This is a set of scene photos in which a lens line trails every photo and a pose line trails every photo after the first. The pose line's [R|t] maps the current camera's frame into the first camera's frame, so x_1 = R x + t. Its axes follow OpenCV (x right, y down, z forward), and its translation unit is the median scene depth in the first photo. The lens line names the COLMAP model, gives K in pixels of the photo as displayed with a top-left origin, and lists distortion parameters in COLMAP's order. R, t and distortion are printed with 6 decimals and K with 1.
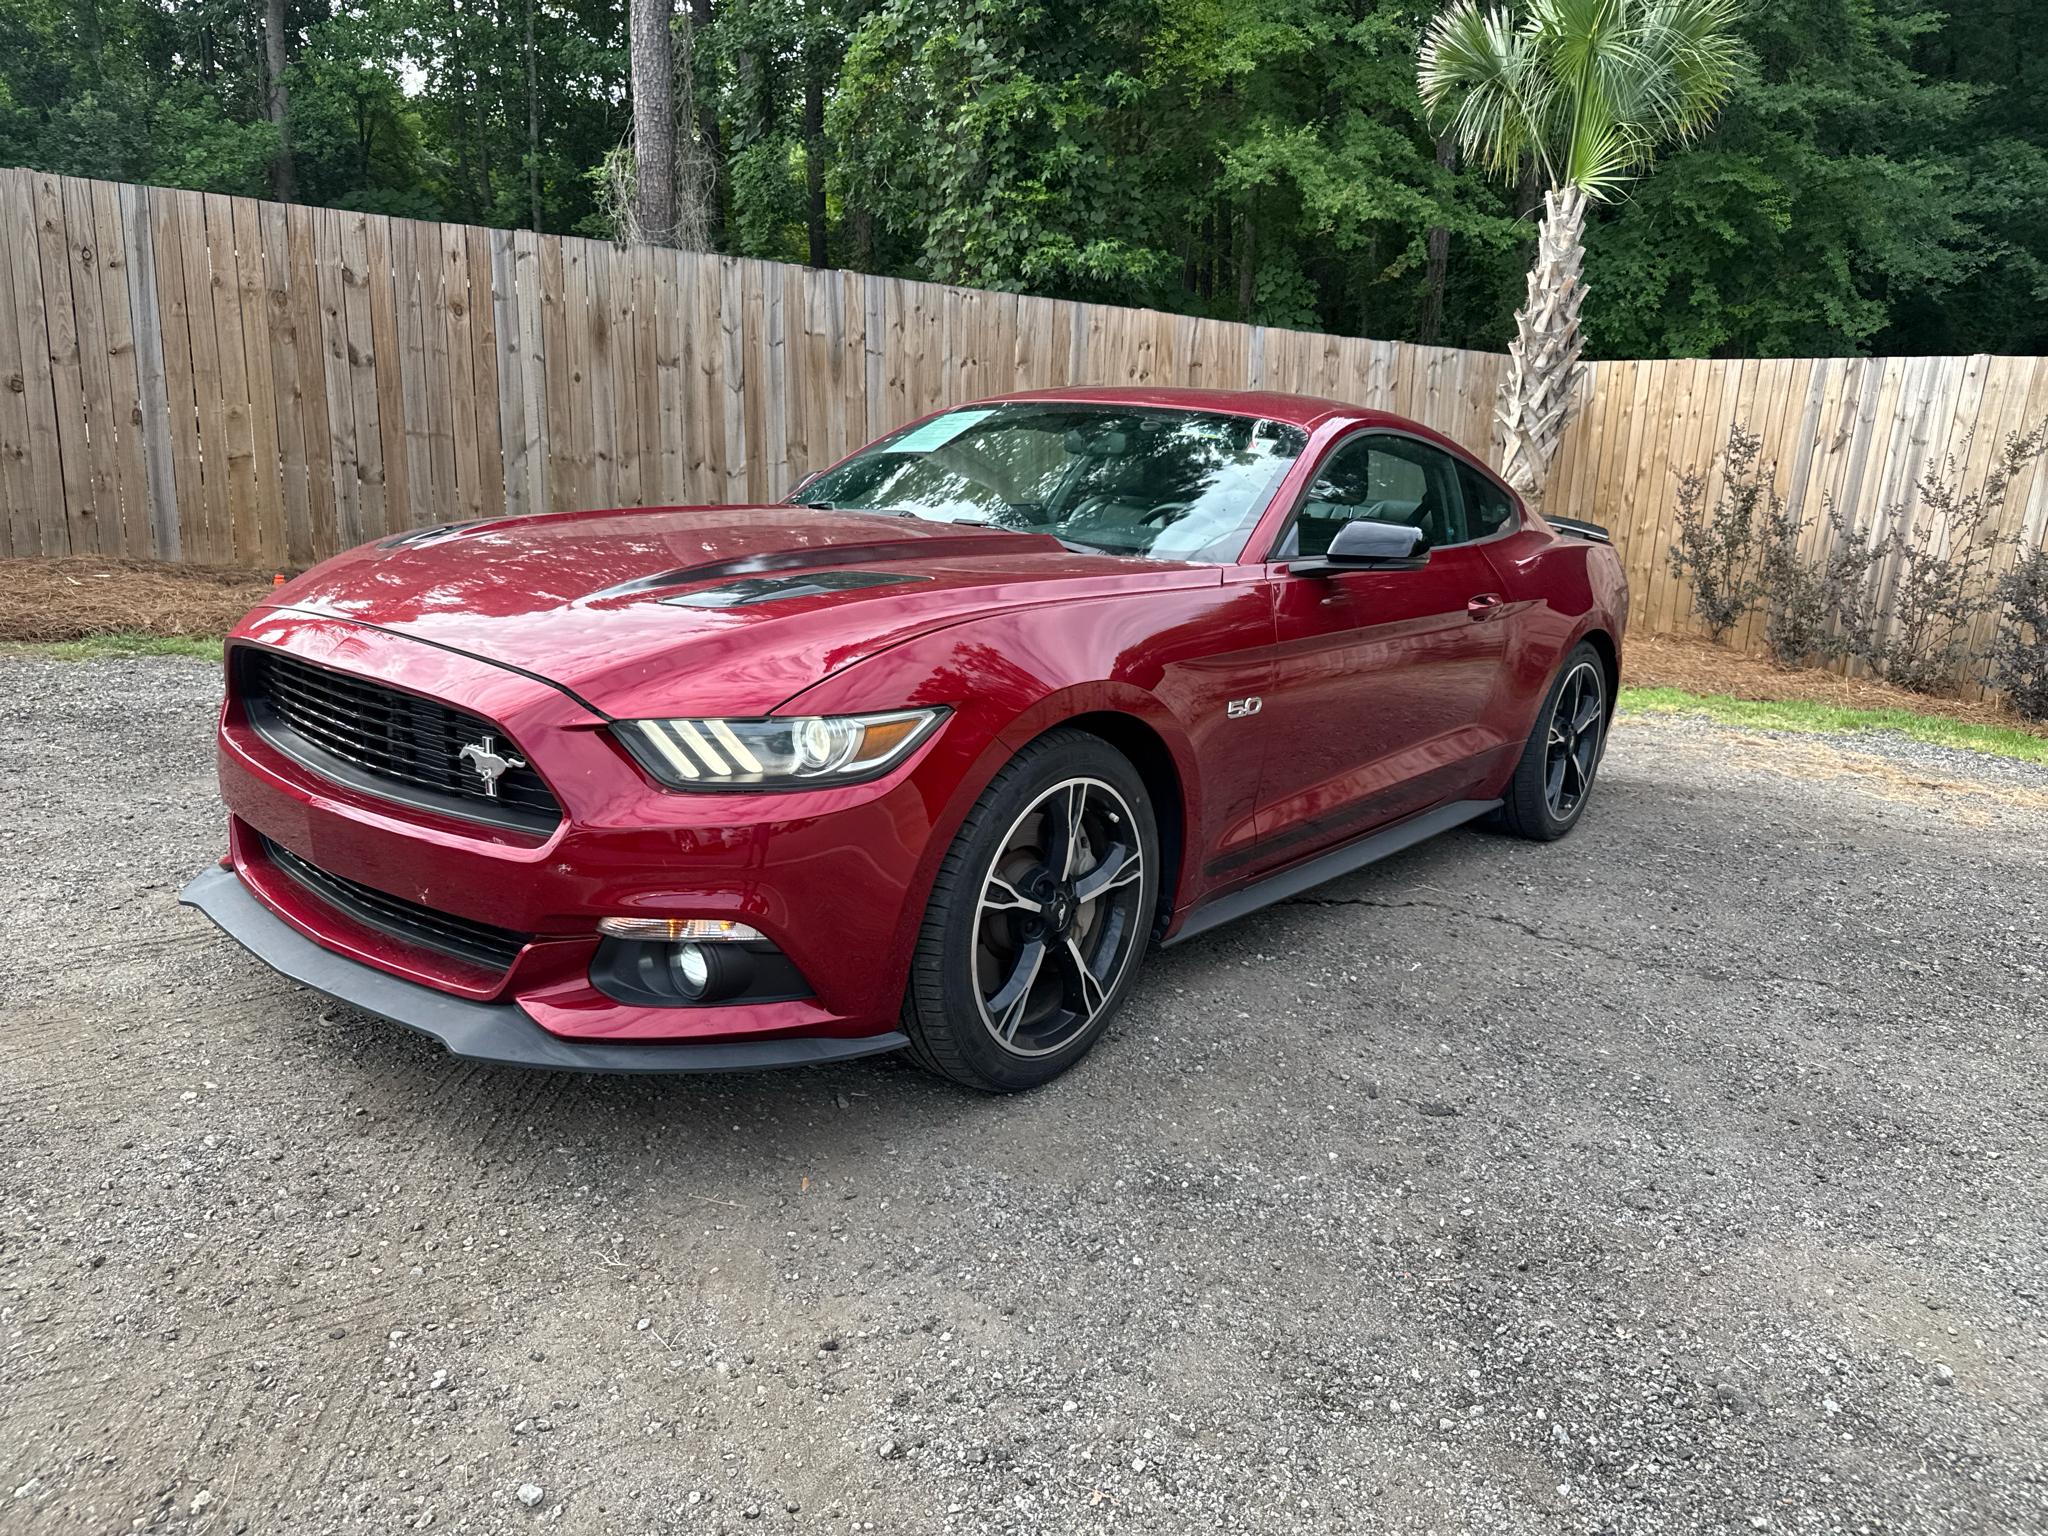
lens RADIAL K [[1466.0, 0, 1029.2], [0, 1466.0, 811.7], [0, 0, 1]] dist [0.066337, -0.092910]
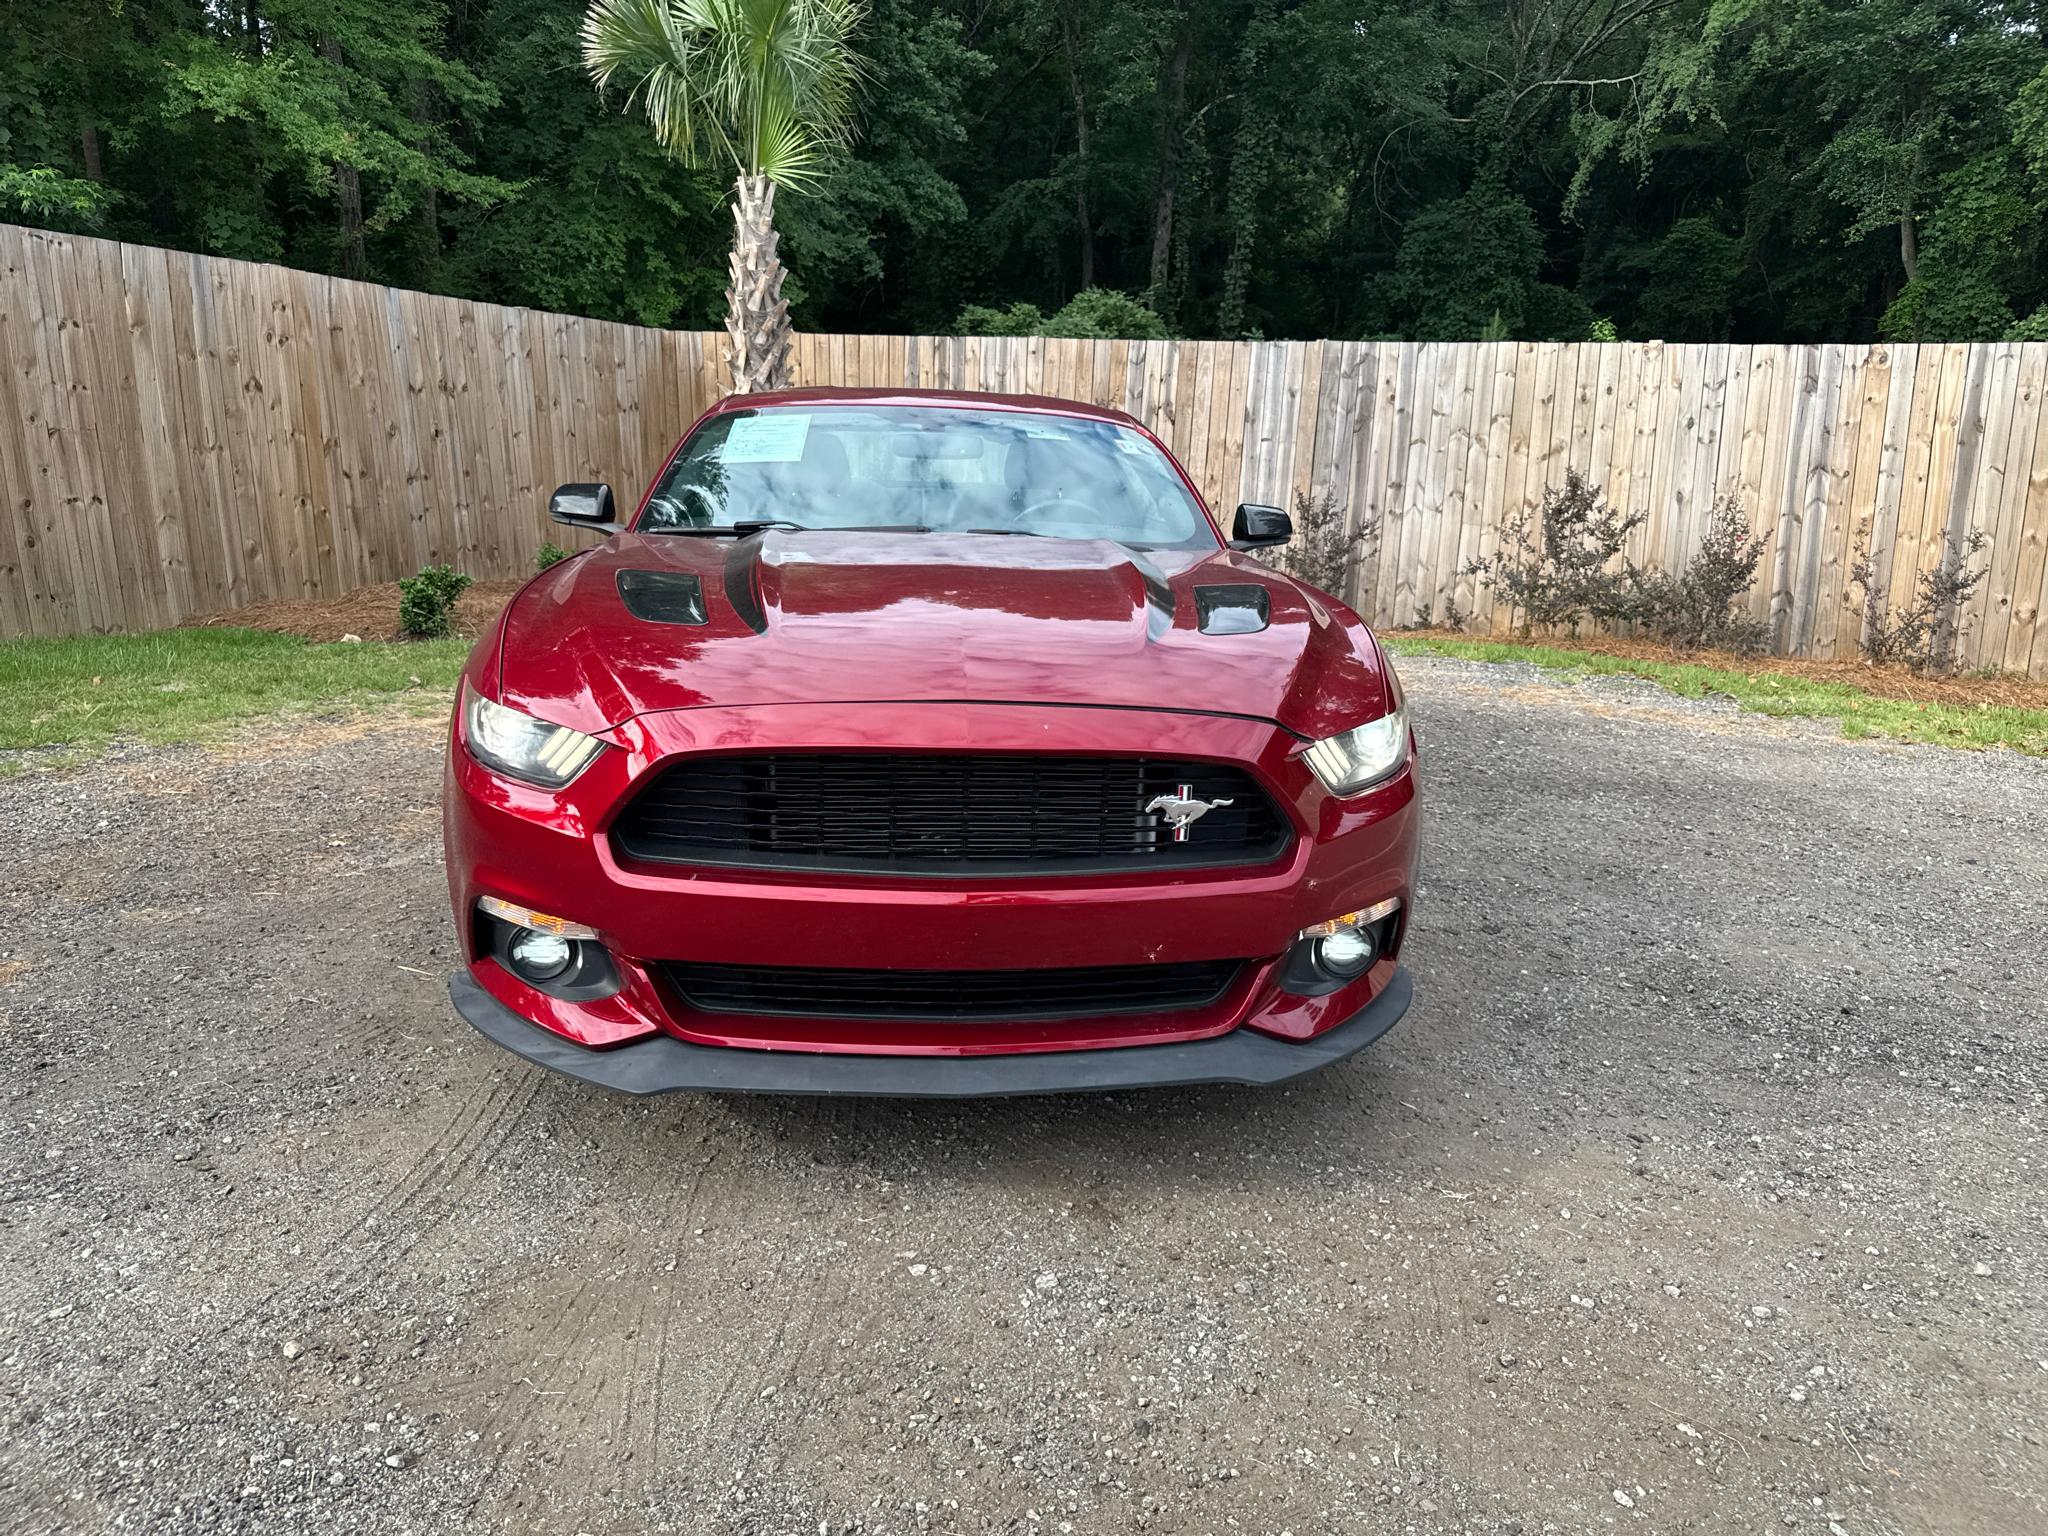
lens RADIAL K [[1504.1, 0, 1033.5], [0, 1504.1, 773.0], [0, 0, 1]] dist [-0.014705, -0.001185]
pose [[0.757032, -0.166926, 0.631695, -0.203208], [0.165139, 0.984307, 0.062201, -0.031657], [-0.632165, 0.057229, 0.772718, 0.065846]]
